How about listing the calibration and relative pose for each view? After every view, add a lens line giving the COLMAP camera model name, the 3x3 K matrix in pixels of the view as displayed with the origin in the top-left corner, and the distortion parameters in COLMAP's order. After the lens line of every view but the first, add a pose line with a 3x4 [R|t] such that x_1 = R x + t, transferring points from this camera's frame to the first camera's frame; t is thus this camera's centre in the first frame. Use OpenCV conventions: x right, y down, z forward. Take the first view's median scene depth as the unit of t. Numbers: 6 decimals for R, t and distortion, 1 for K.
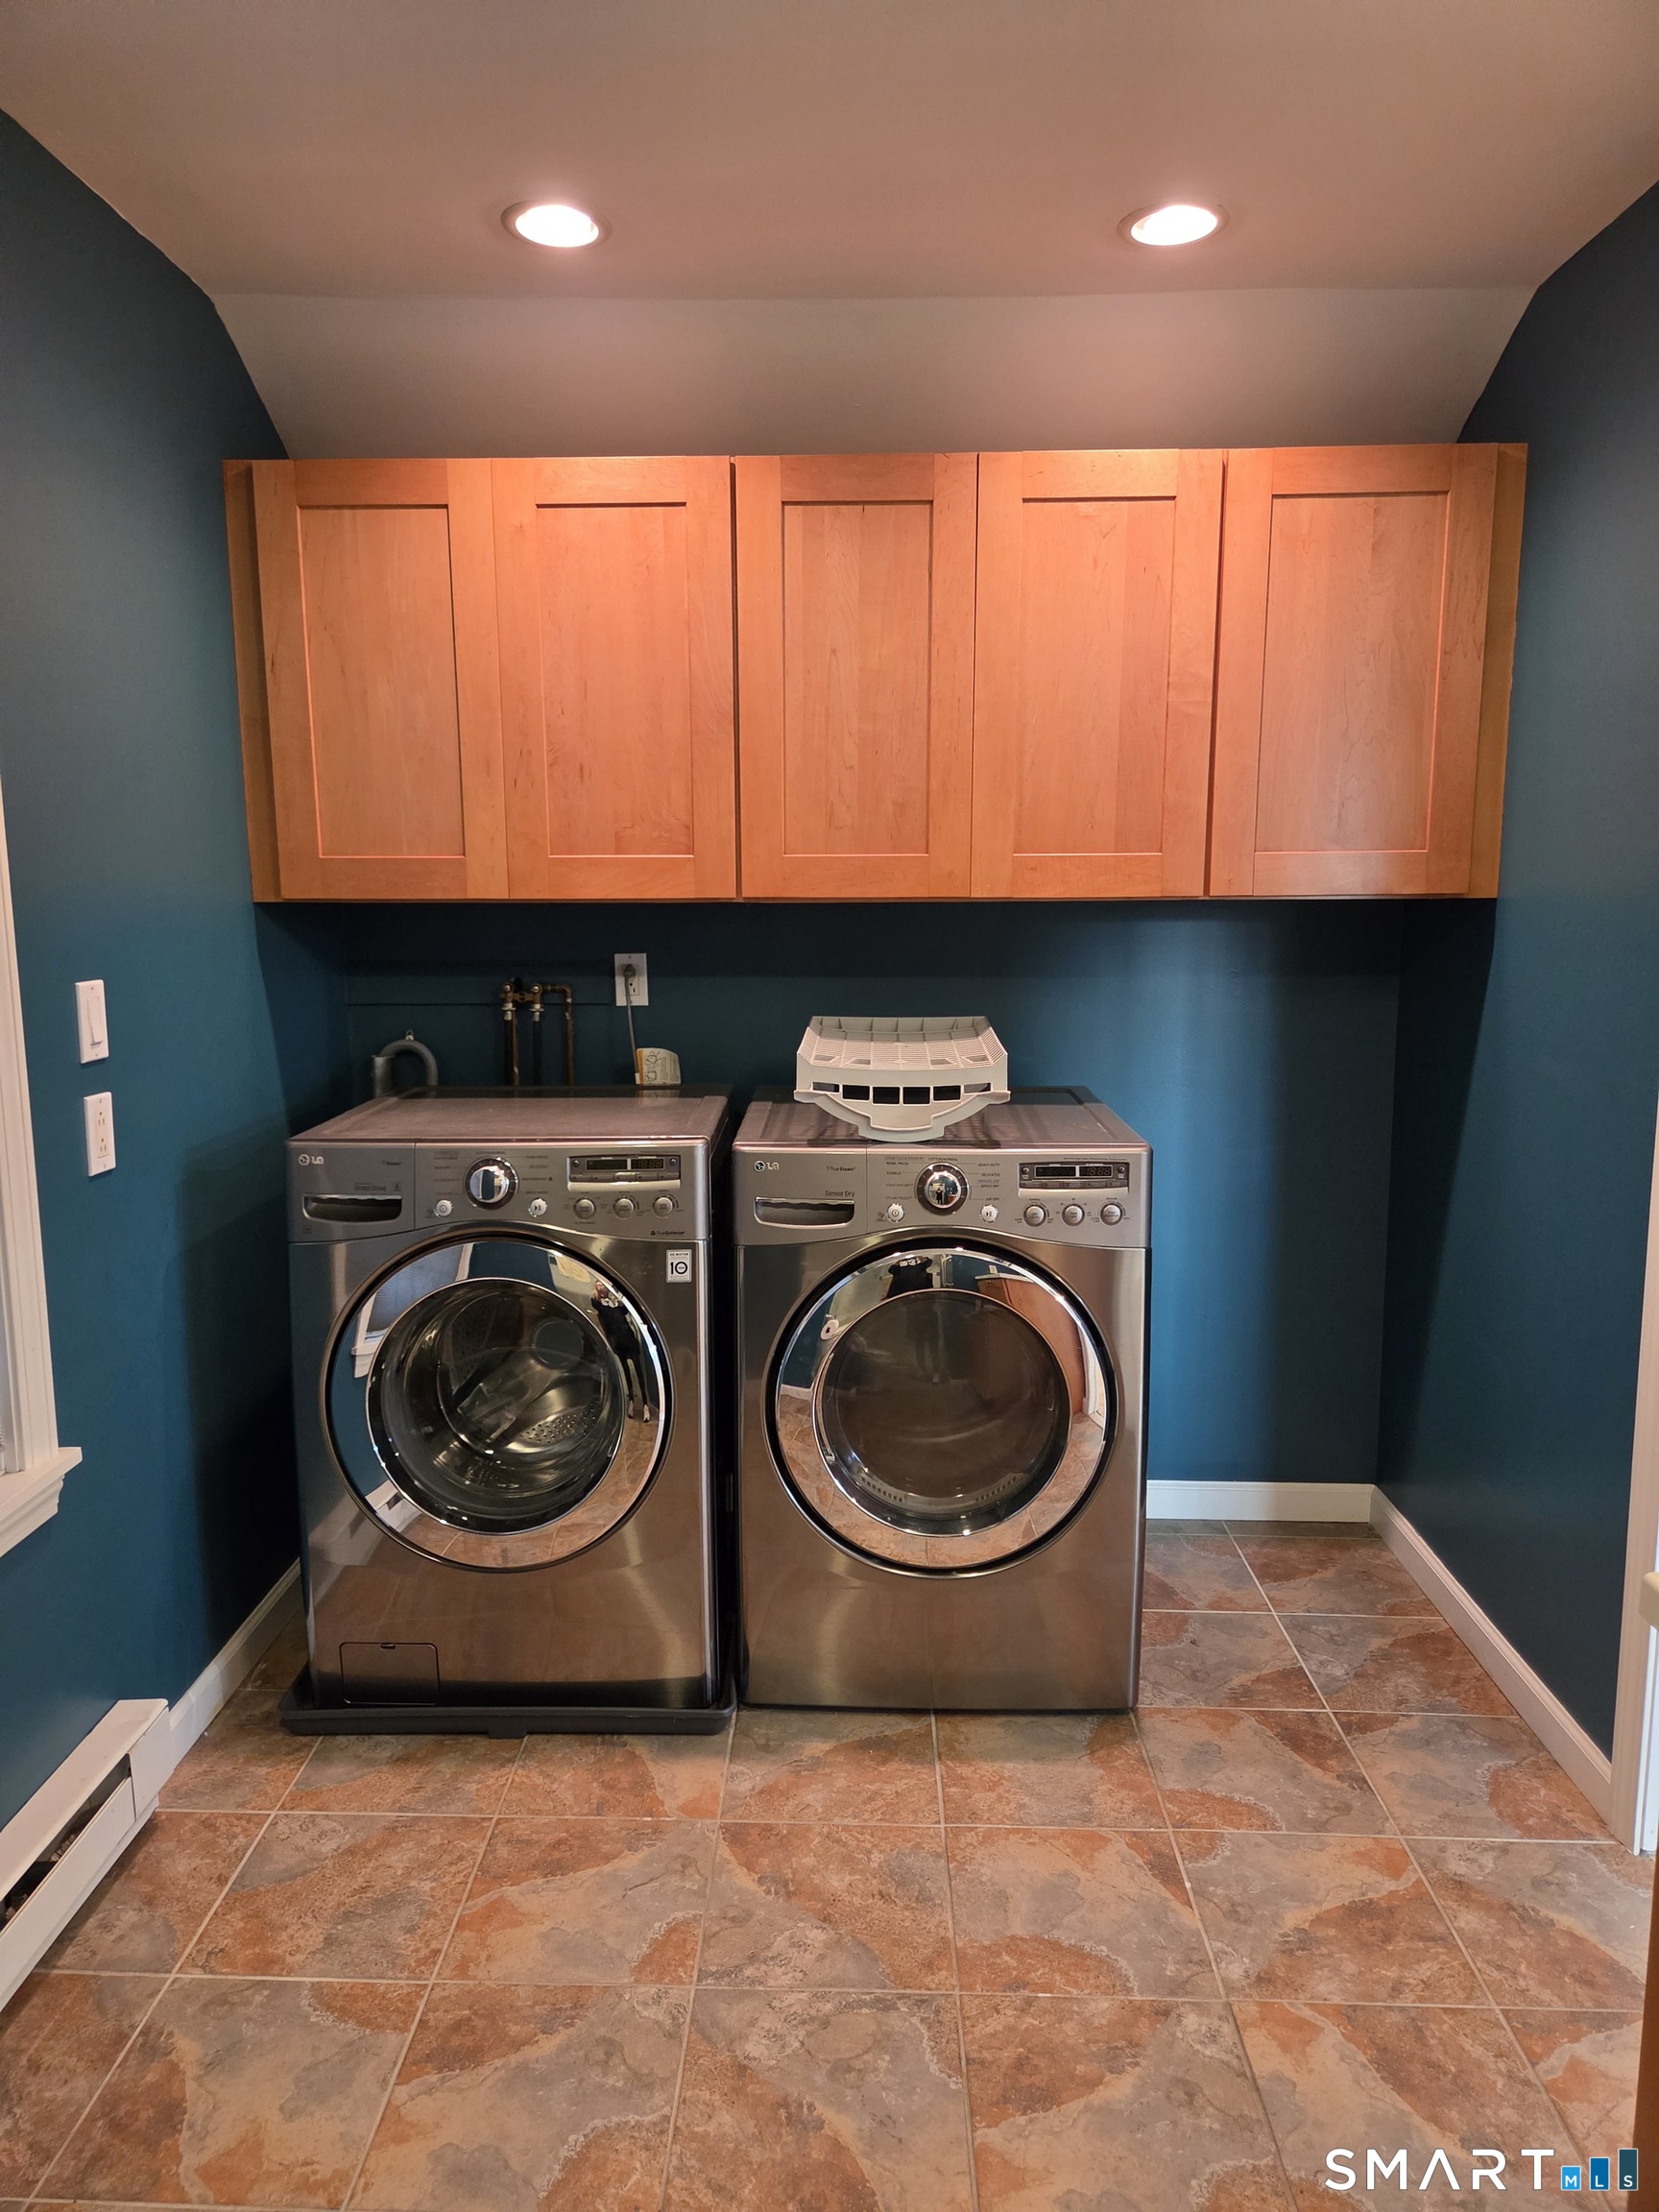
lens RADIAL K [[1481.5, 0, 819.4], [0, 1481.5, 1115.2], [0, 0, 1]] dist [0.067753, -0.054774]
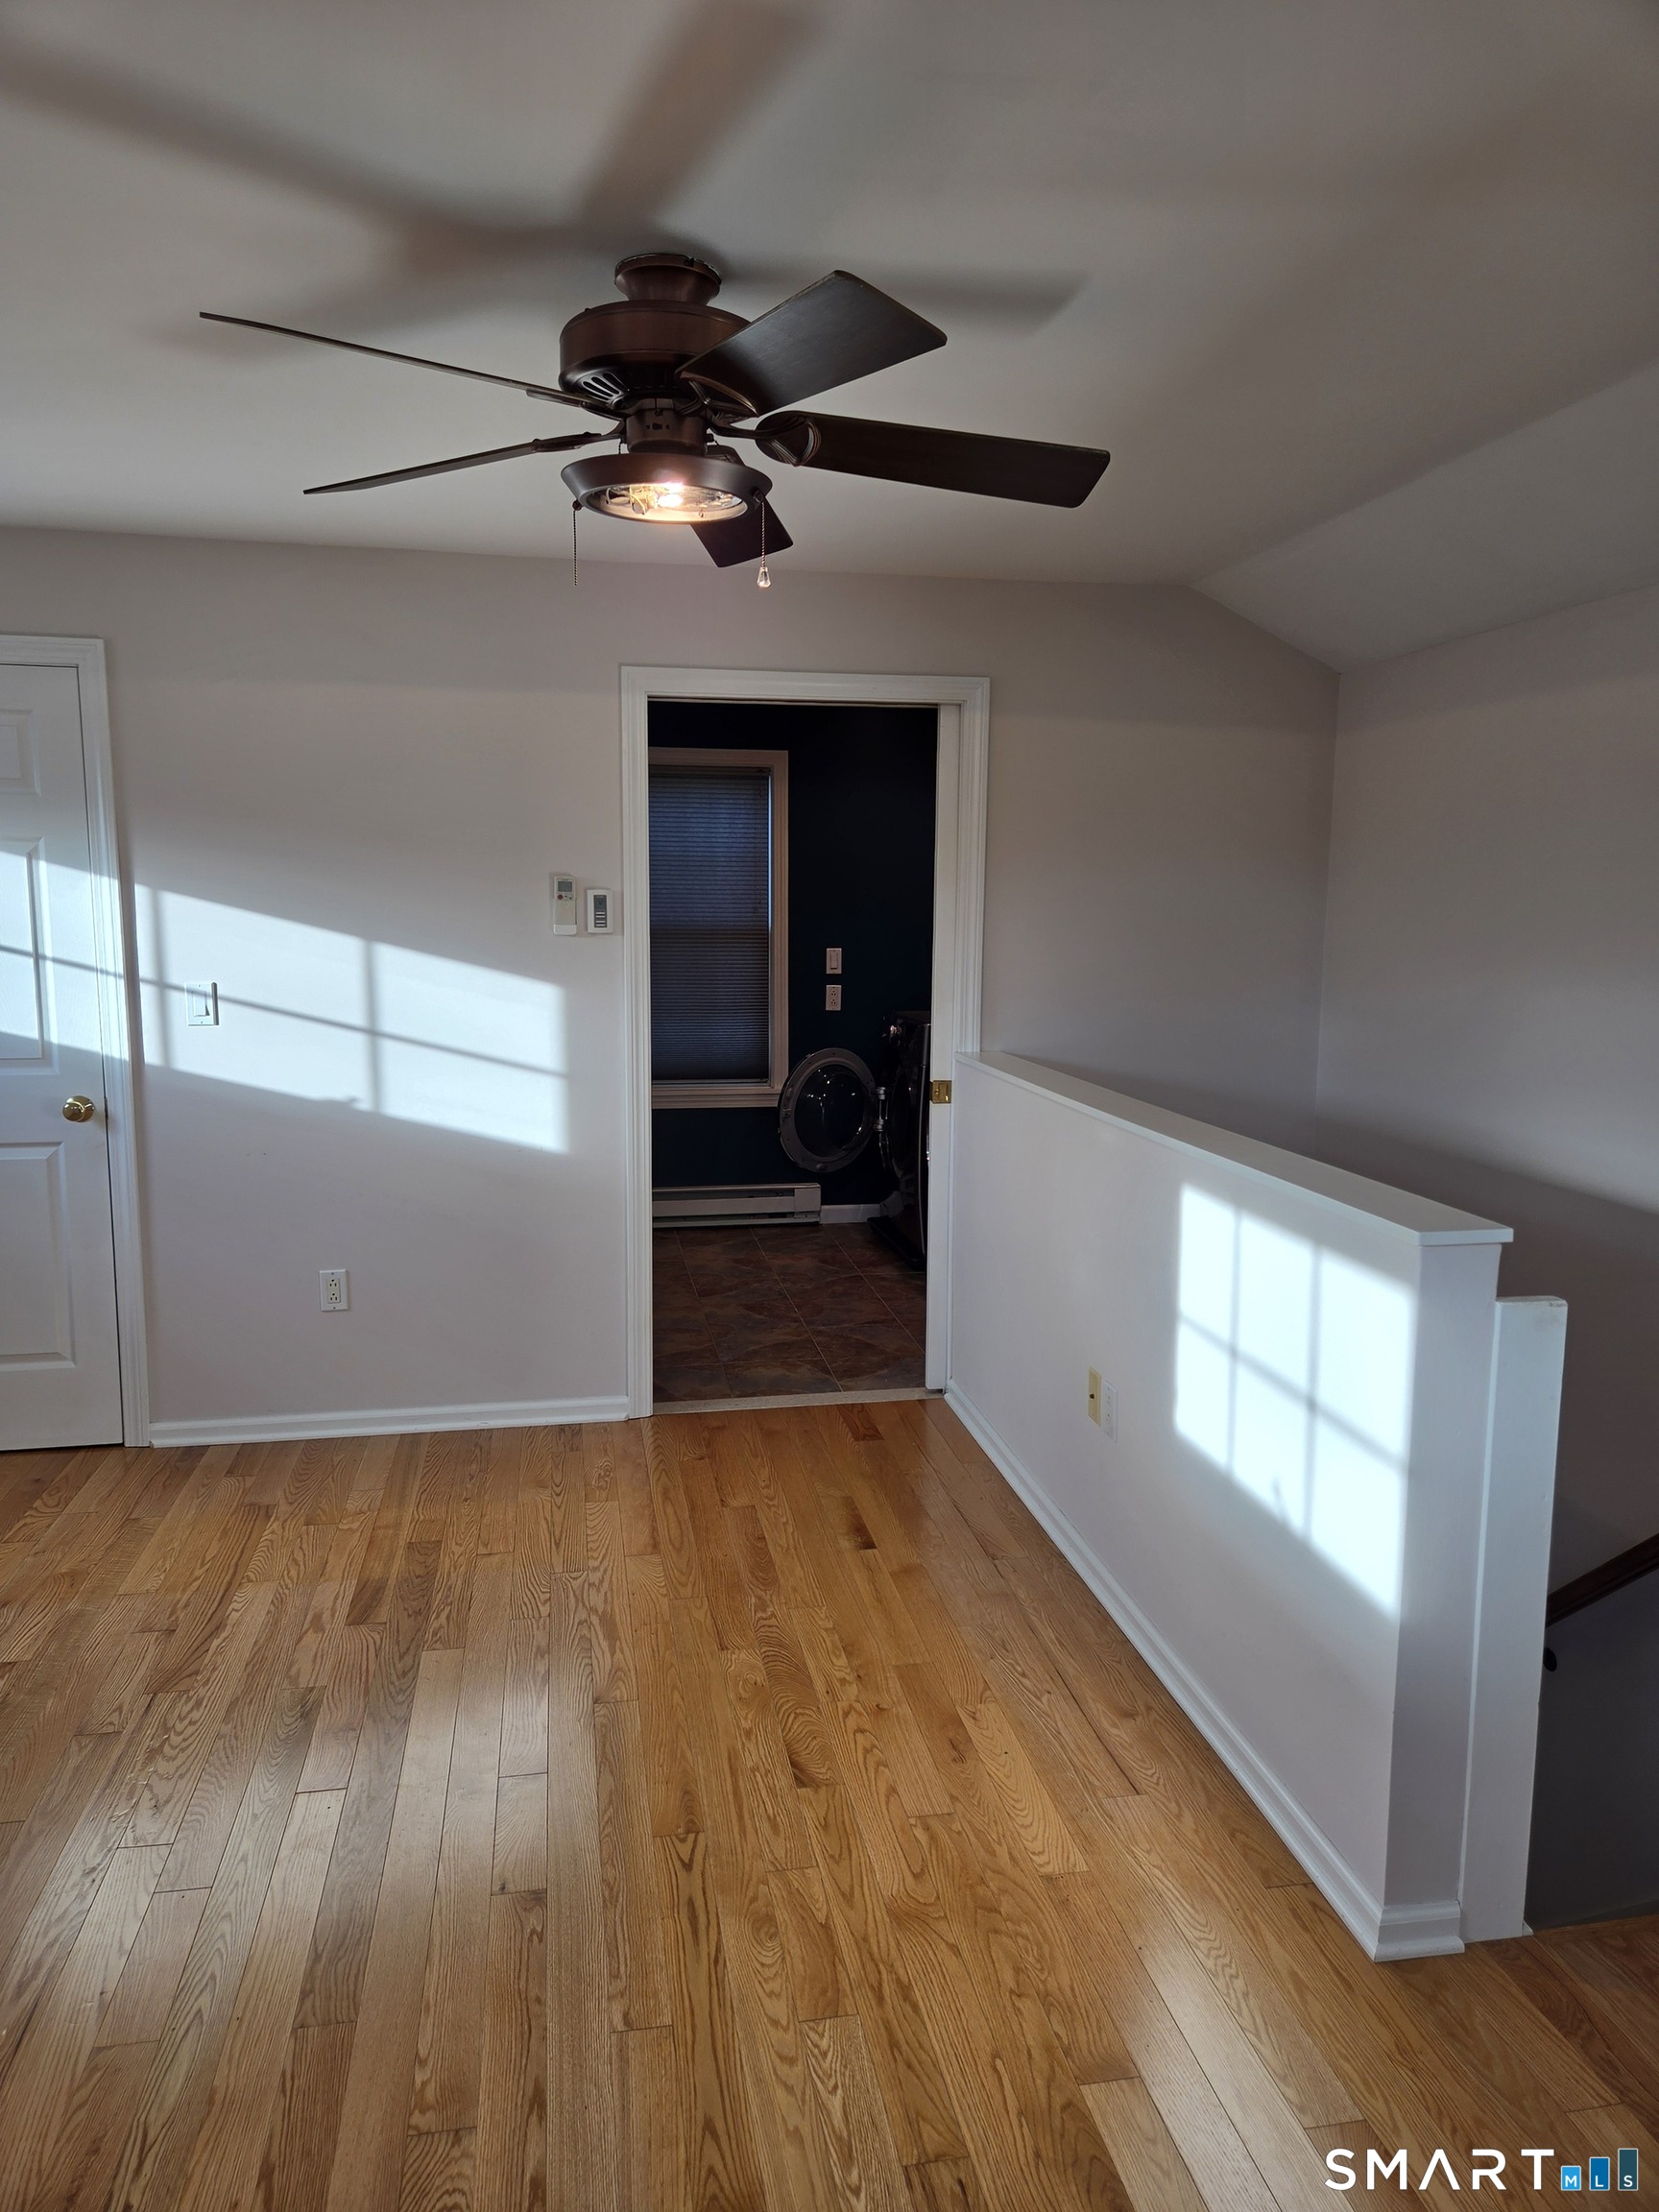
lens RADIAL K [[1481.7, 0, 824.6], [0, 1481.7, 1092.8], [0, 0, 1]] dist [0.095325, -0.091400]
pose [[0.205028, 0.135325, -0.969356, 2.533029], [-0.149008, 0.983166, 0.105736, -0.116456], [0.967347, 0.122763, 0.221741, 0.330944]]
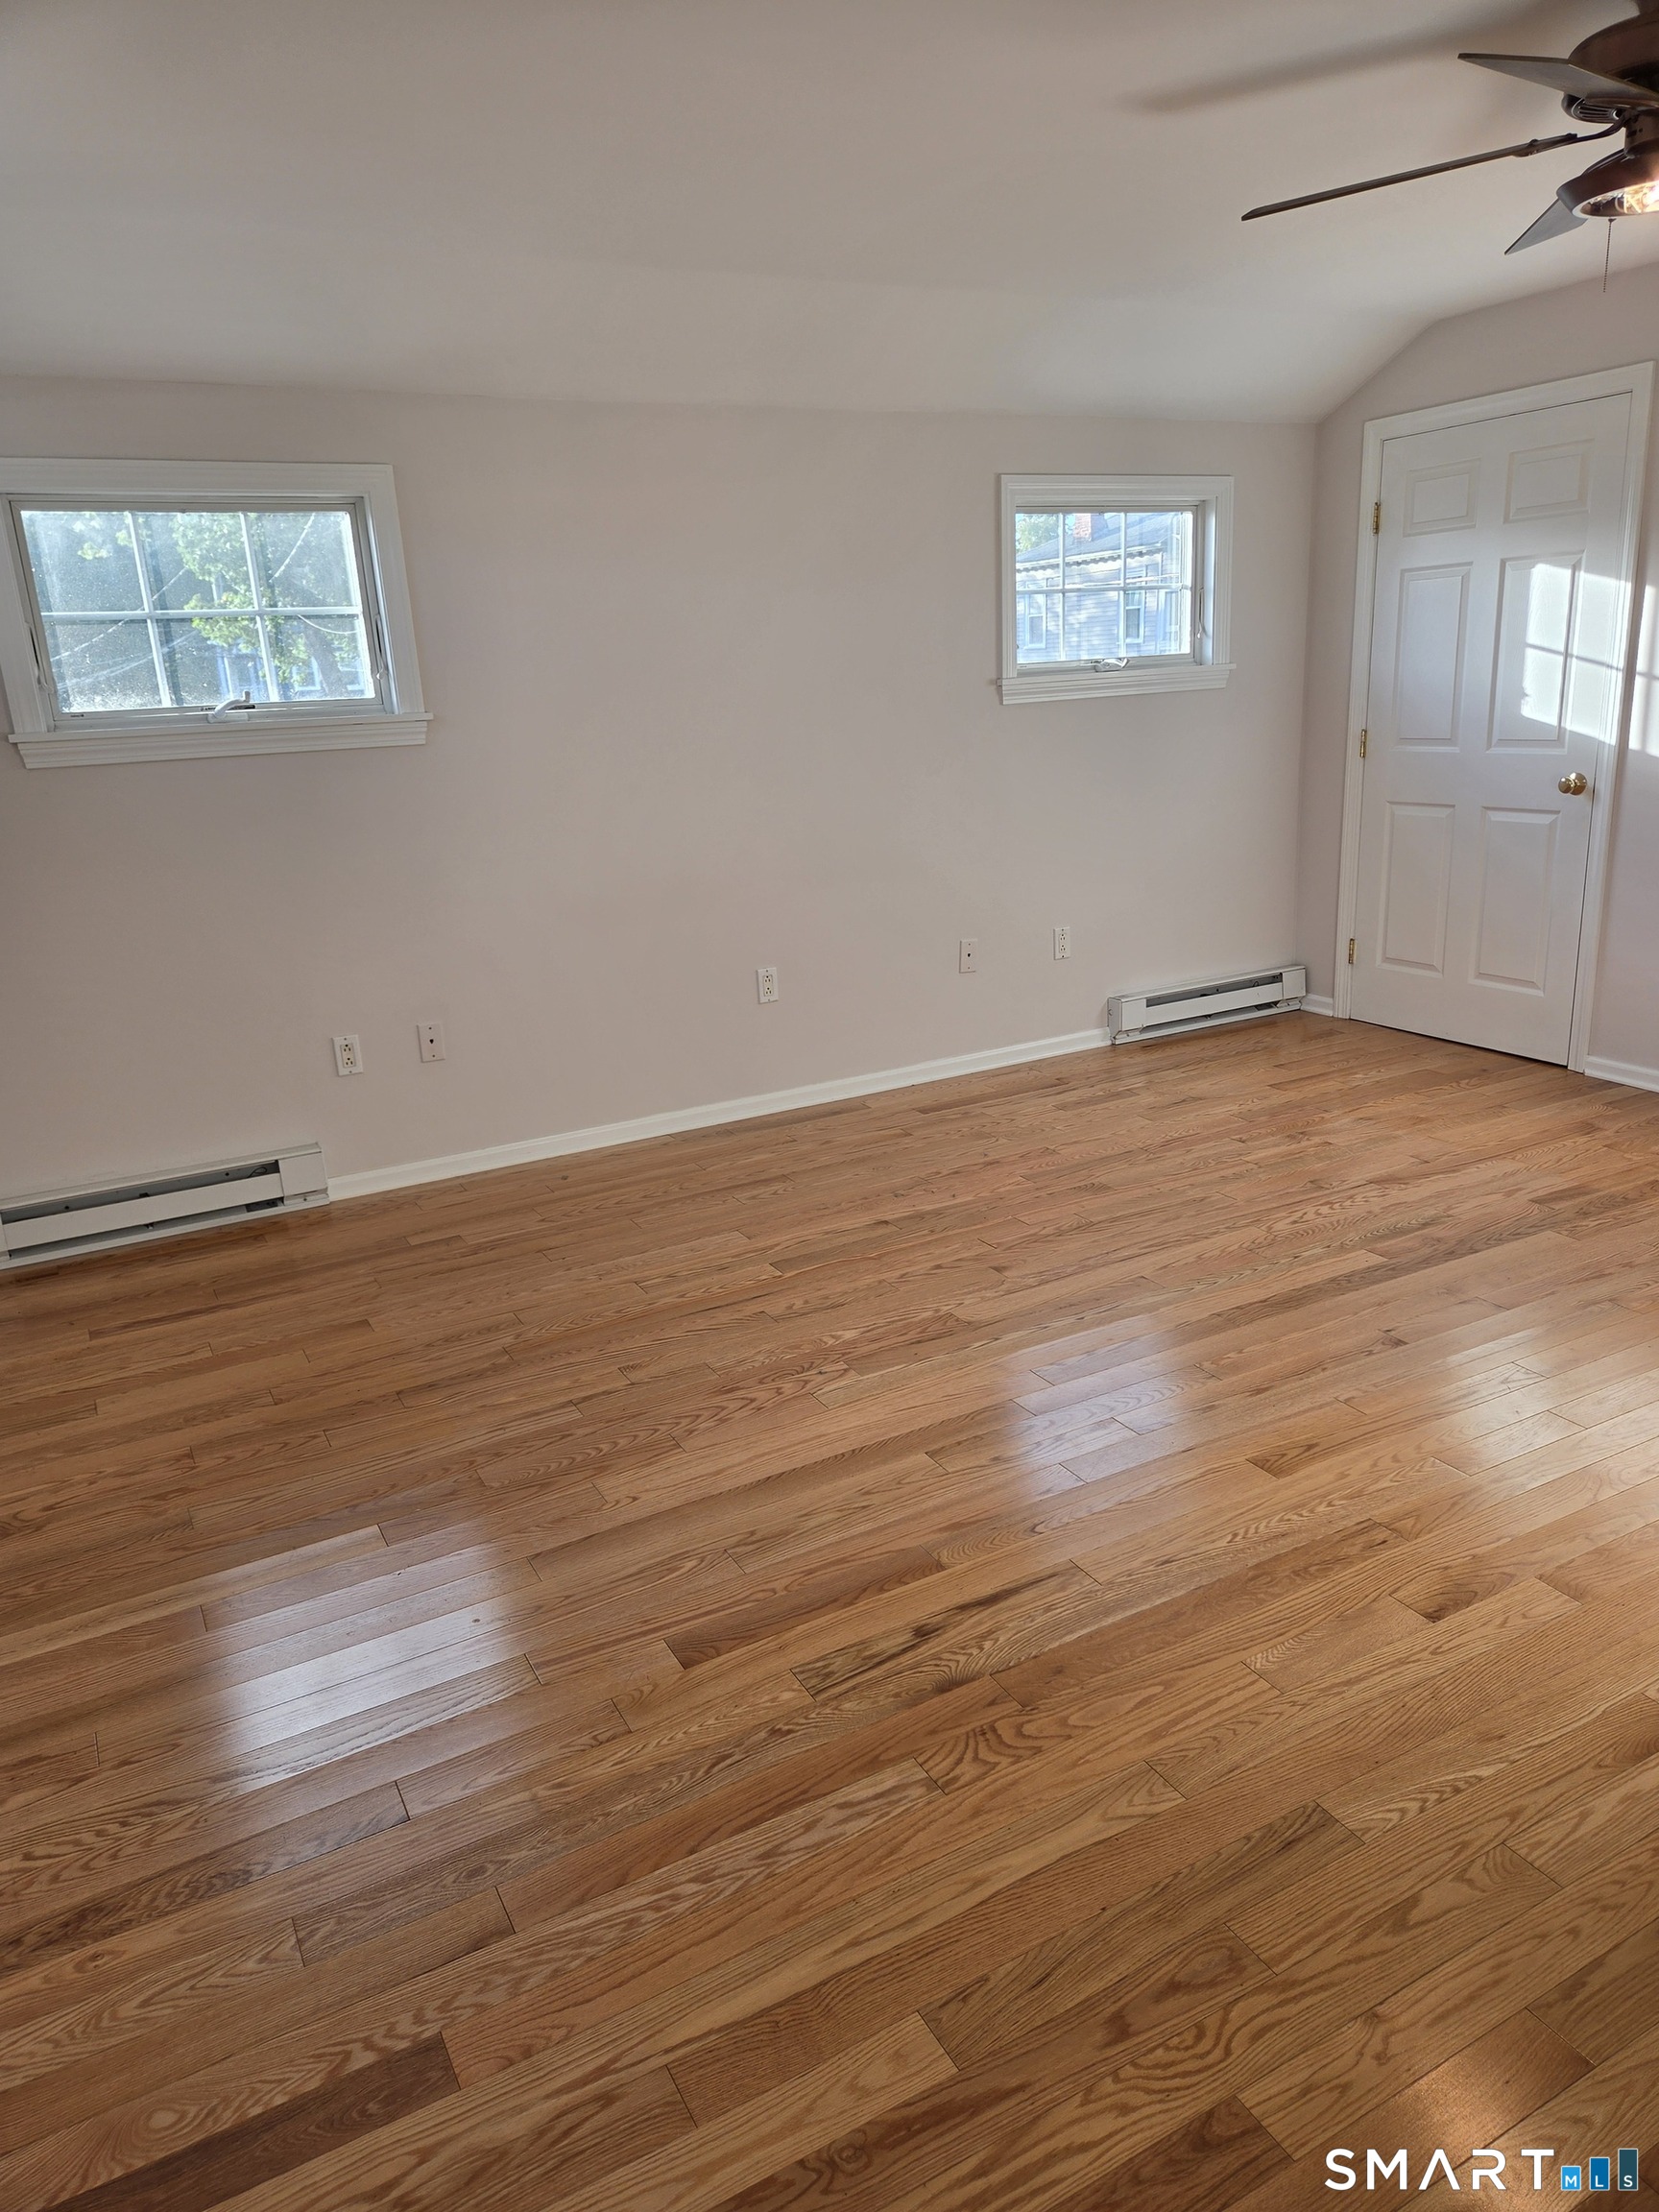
lens RADIAL K [[1481.5, 0, 819.4], [0, 1481.5, 1115.2], [0, 0, 1]] dist [0.067753, -0.054774]
pose [[-0.865759, 0.189384, -0.463243, 2.661113], [-0.017892, 0.913329, 0.406828, -0.204597], [0.500140, 0.360504, -0.787335, 1.219801]]
